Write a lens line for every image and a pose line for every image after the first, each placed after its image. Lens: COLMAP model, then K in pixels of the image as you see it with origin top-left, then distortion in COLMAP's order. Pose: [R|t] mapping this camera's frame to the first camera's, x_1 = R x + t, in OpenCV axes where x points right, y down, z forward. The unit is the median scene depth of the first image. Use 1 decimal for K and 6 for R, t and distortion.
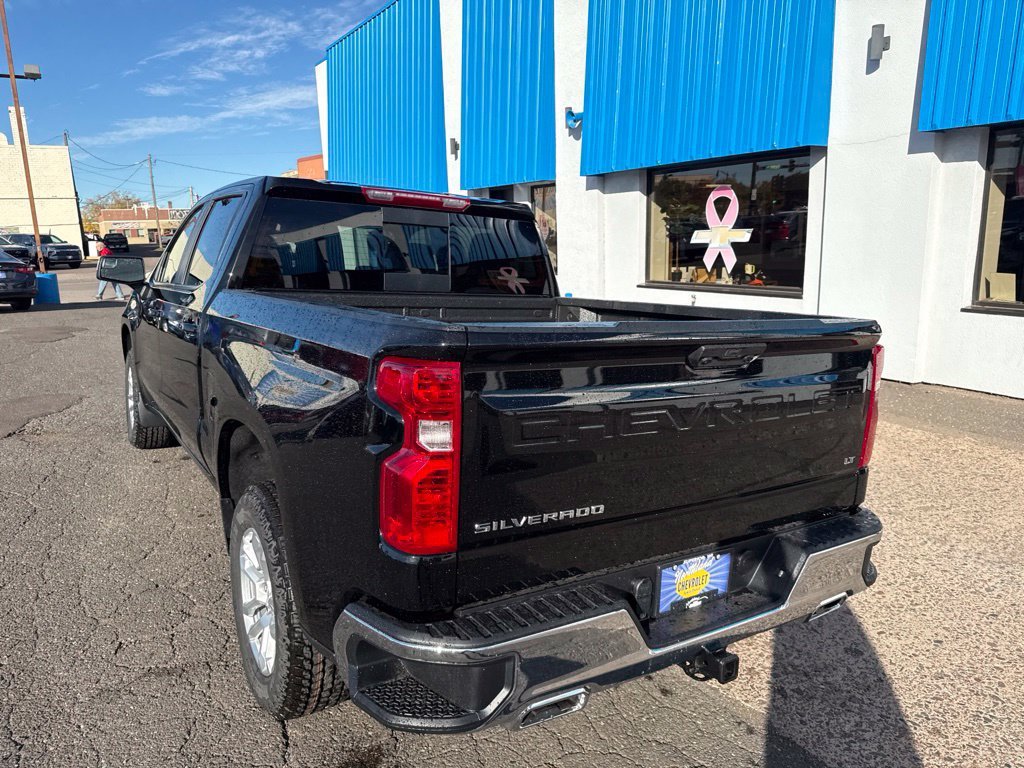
lens RADIAL K [[725.1, 0, 515.9], [0, 725.1, 373.0], [0, 0, 1]] dist [0.029759, -0.032872]
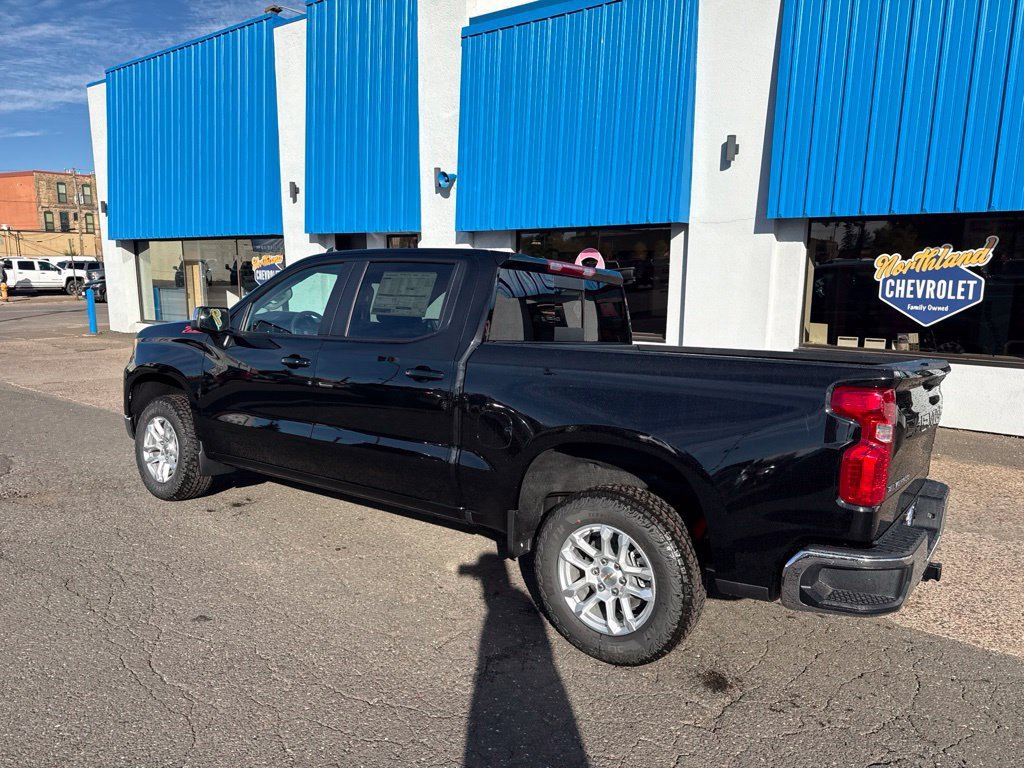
lens RADIAL K [[725.1, 0, 514.6], [0, 725.1, 385.5], [0, 0, 1]] dist [0.029759, -0.032872]
pose [[0.932001, -0.026390, 0.361495, -0.356044], [0.040151, 0.998725, -0.030607, -0.001779], [-0.360226, 0.043040, 0.931872, -0.065078]]
